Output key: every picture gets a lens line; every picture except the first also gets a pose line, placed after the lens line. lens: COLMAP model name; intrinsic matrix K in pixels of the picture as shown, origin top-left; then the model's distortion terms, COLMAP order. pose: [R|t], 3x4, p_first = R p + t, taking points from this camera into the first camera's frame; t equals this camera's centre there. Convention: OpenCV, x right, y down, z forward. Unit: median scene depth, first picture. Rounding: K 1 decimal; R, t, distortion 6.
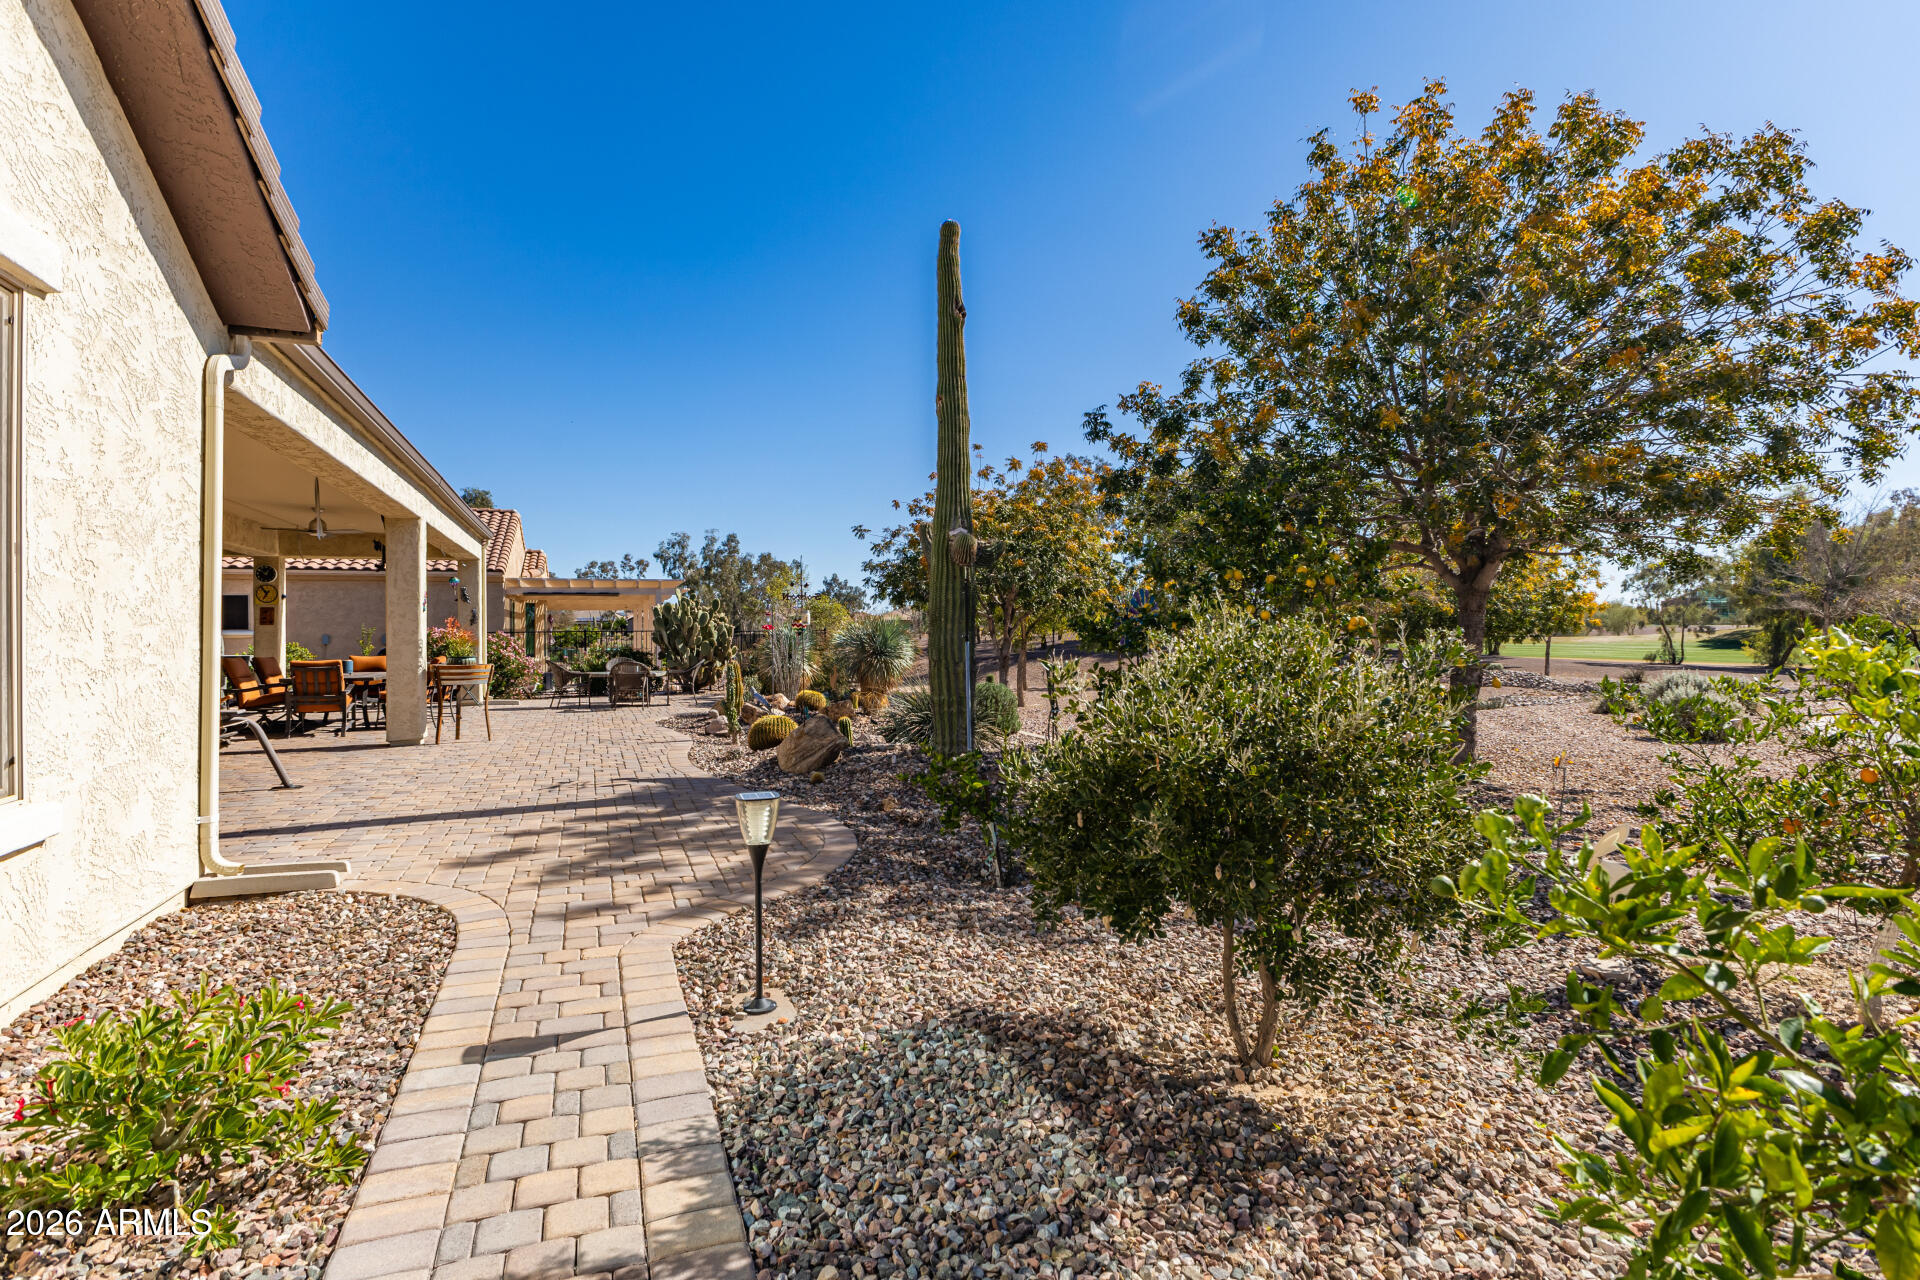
lens RADIAL K [[956.3, 0, 958.9], [0, 956.3, 628.5], [0, 0, 1]] dist [-0.014832, 0.000015]
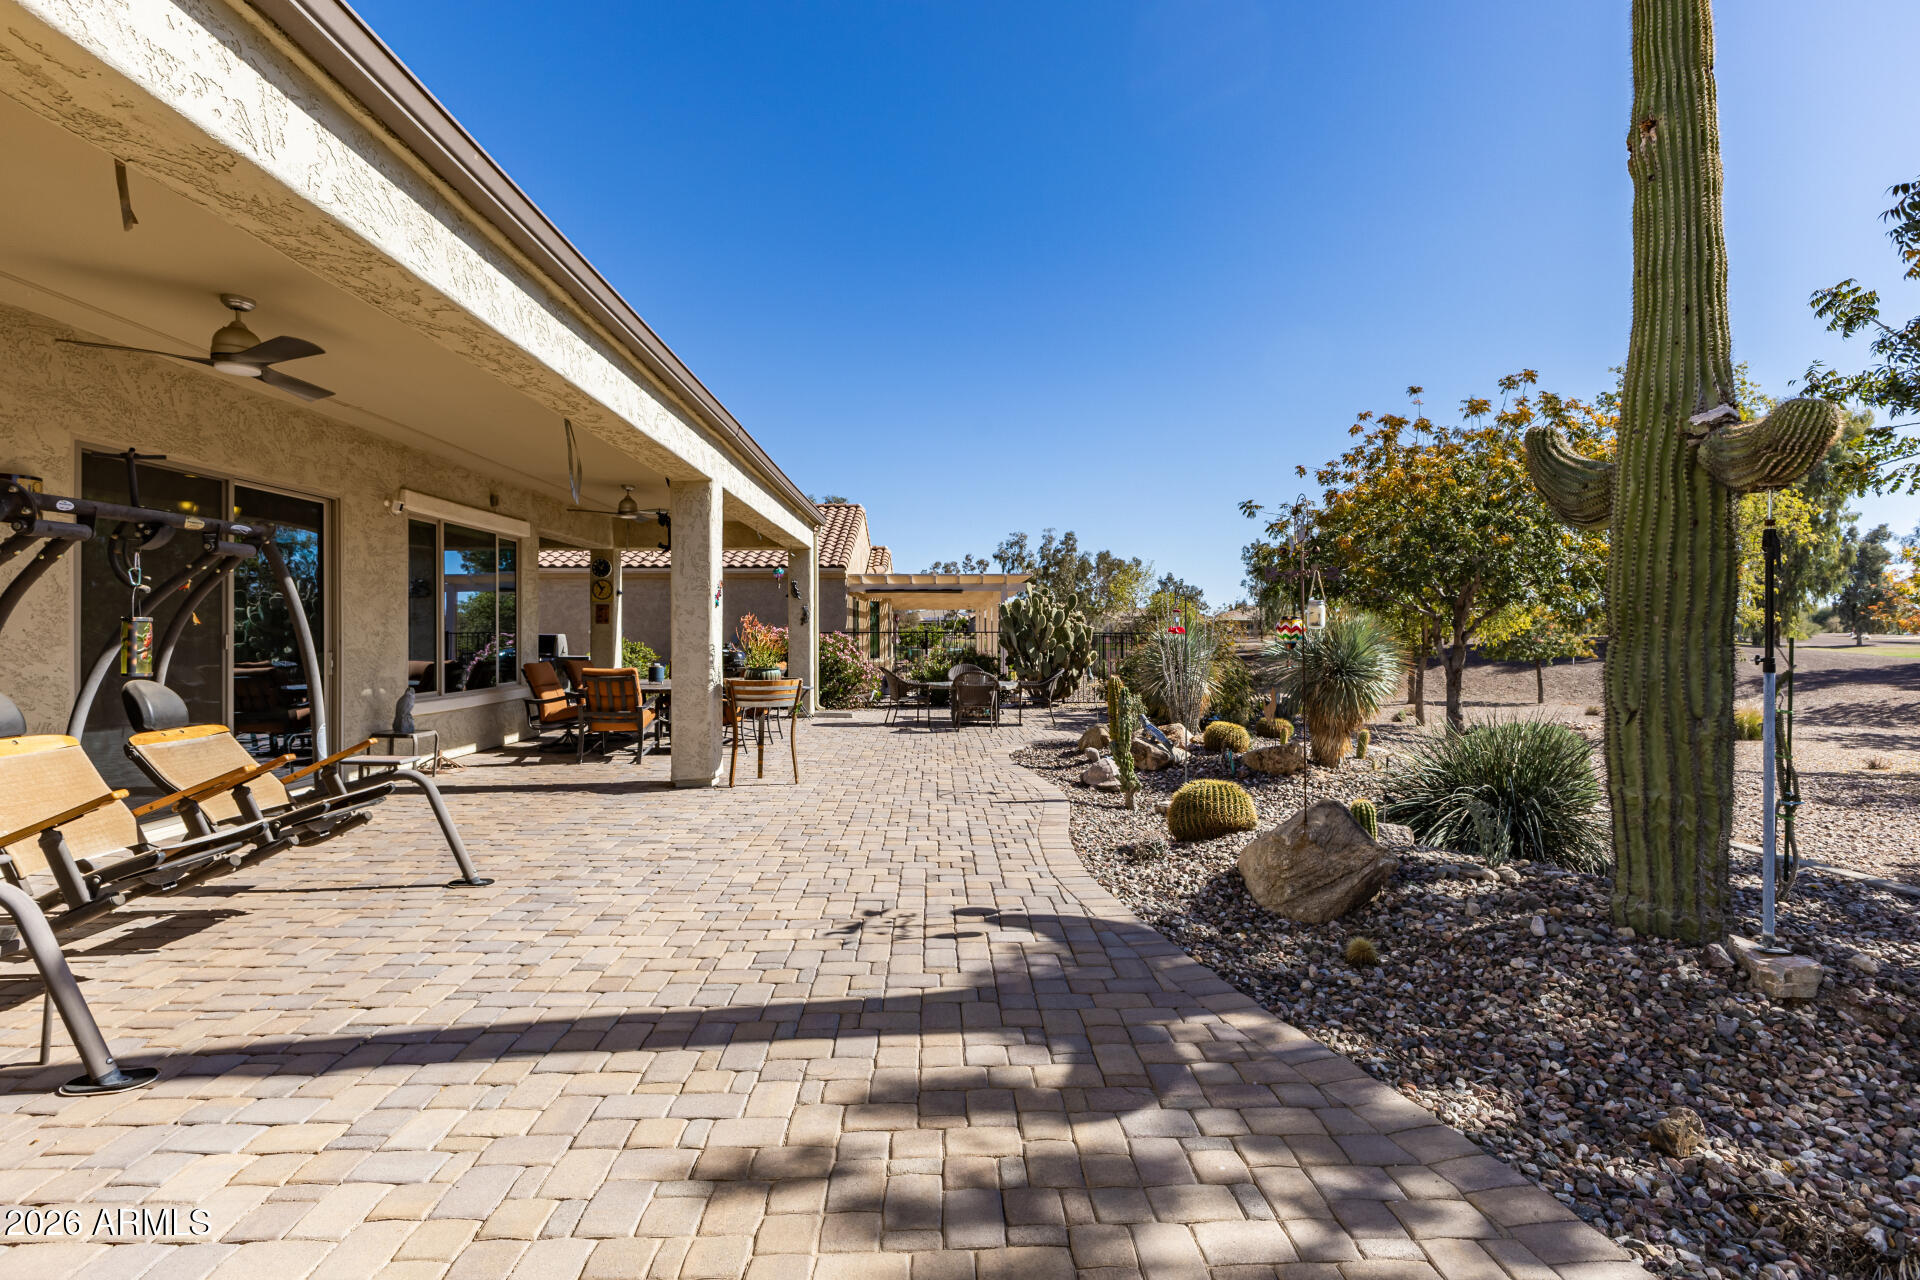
lens RADIAL K [[956.3, 0, 959.1], [0, 956.3, 631.6], [0, 0, 1]] dist [-0.014832, 0.000015]
pose [[0.941535, 0.006773, -0.336848, -0.066468], [-0.005668, 0.999975, 0.004262, -0.001425], [0.336868, -0.002103, 0.941549, 0.180966]]
